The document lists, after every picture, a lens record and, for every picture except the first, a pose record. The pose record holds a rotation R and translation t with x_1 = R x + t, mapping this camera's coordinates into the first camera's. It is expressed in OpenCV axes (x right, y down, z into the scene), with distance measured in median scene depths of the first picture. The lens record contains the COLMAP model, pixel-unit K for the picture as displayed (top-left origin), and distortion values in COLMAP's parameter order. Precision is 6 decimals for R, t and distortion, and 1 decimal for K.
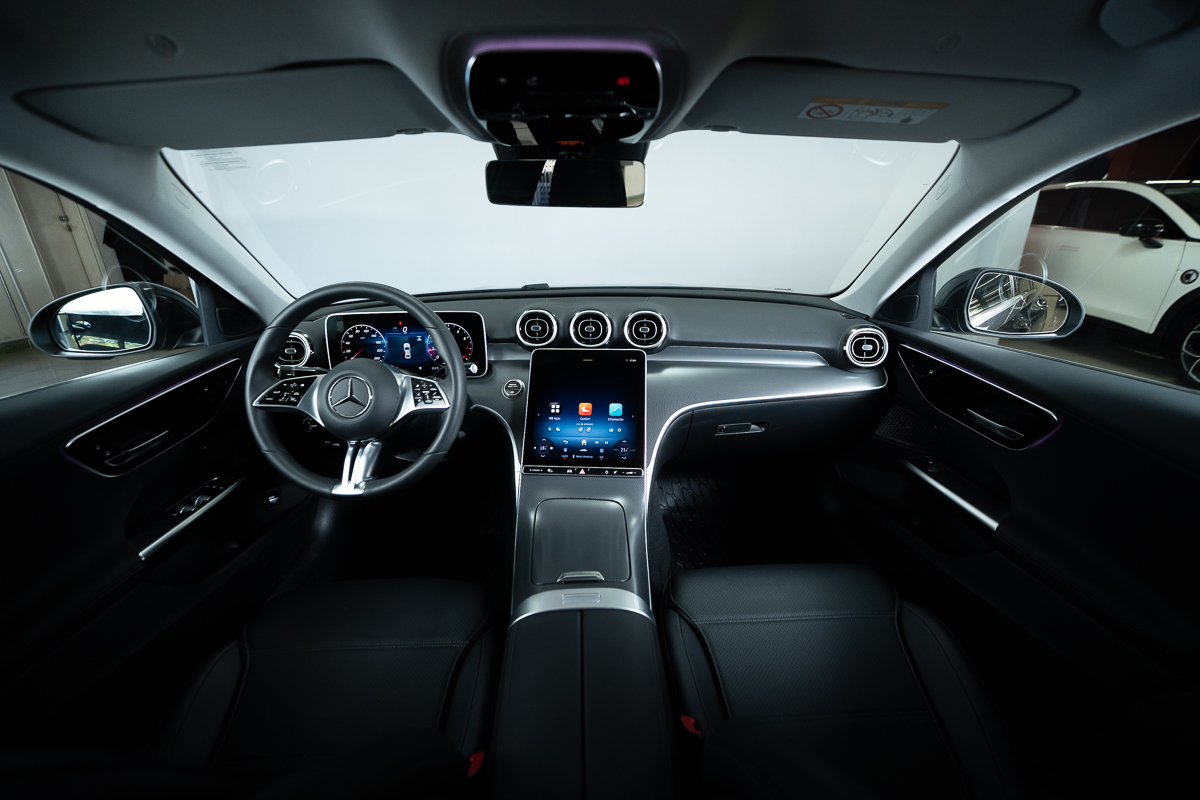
lens RADIAL K [[482.1, 0, 598.4], [0, 482.1, 401.3], [0, 0, 1]] dist [-0.033979, 0.004508]
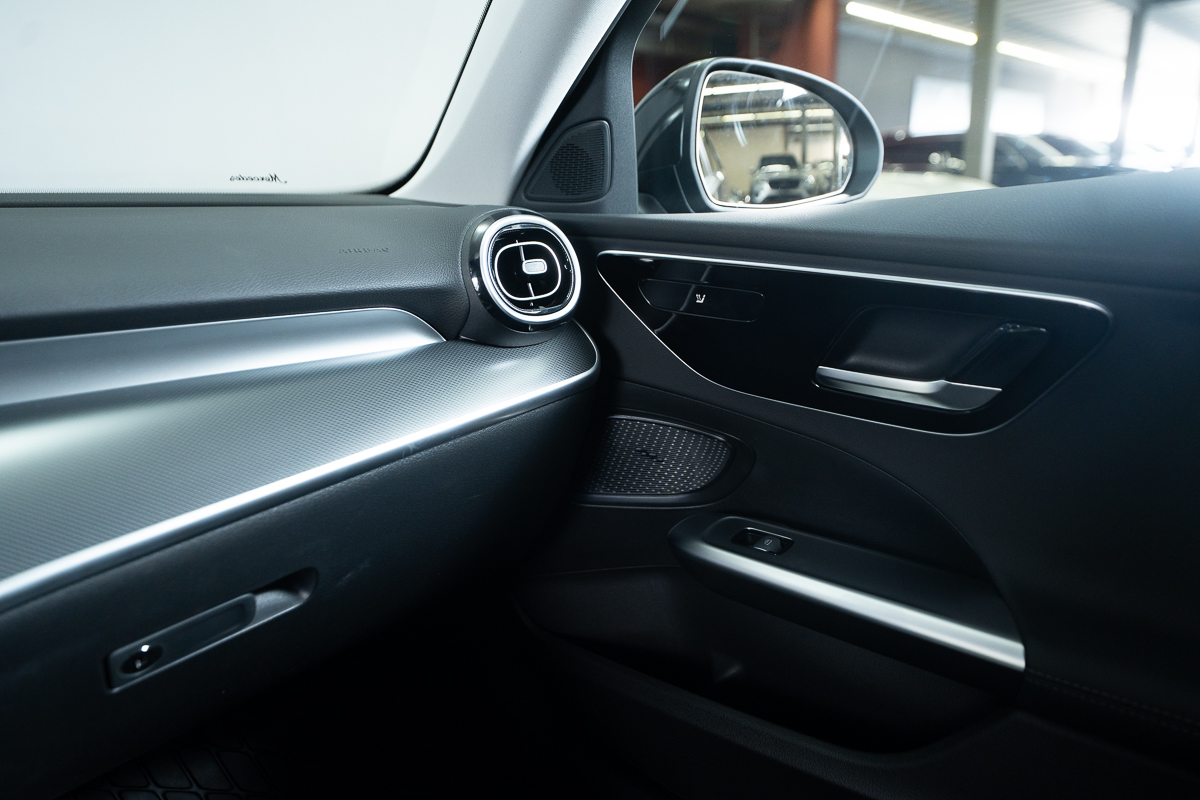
lens RADIAL K [[778.9, 0, 583.8], [0, 778.9, 402.7], [0, 0, 1]] dist [0.002182, -0.019599]
pose [[0.739320, -0.195535, 0.644338, 0.210421], [0.274125, 0.961424, -0.022774, 0.004951], [-0.615029, 0.193467, 0.764401, 0.573701]]
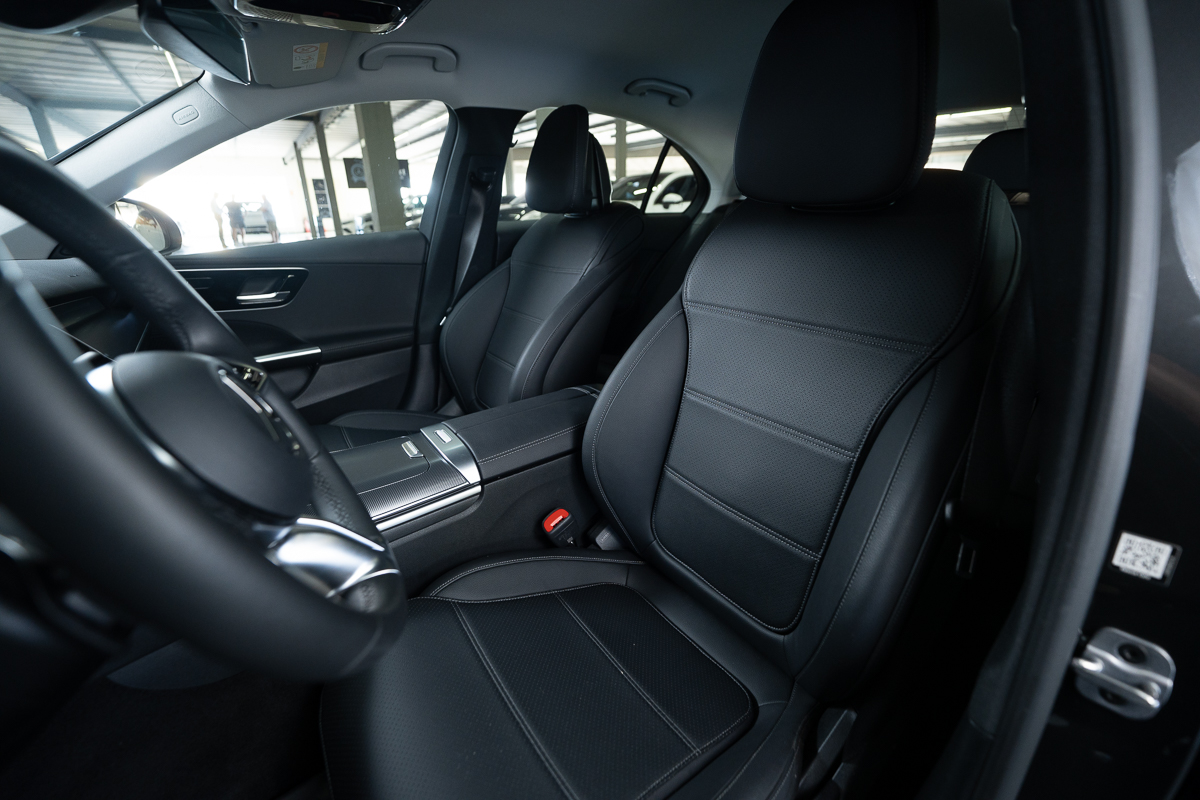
lens RADIAL K [[482.1, 0, 598.4], [0, 482.1, 401.3], [0, 0, 1]] dist [-0.033979, 0.004508]
pose [[-0.545111, -0.297064, 0.783969, -0.795319], [0.313436, 0.795092, 0.519217, -0.108883], [-0.777568, 0.528755, -0.340303, 0.723923]]
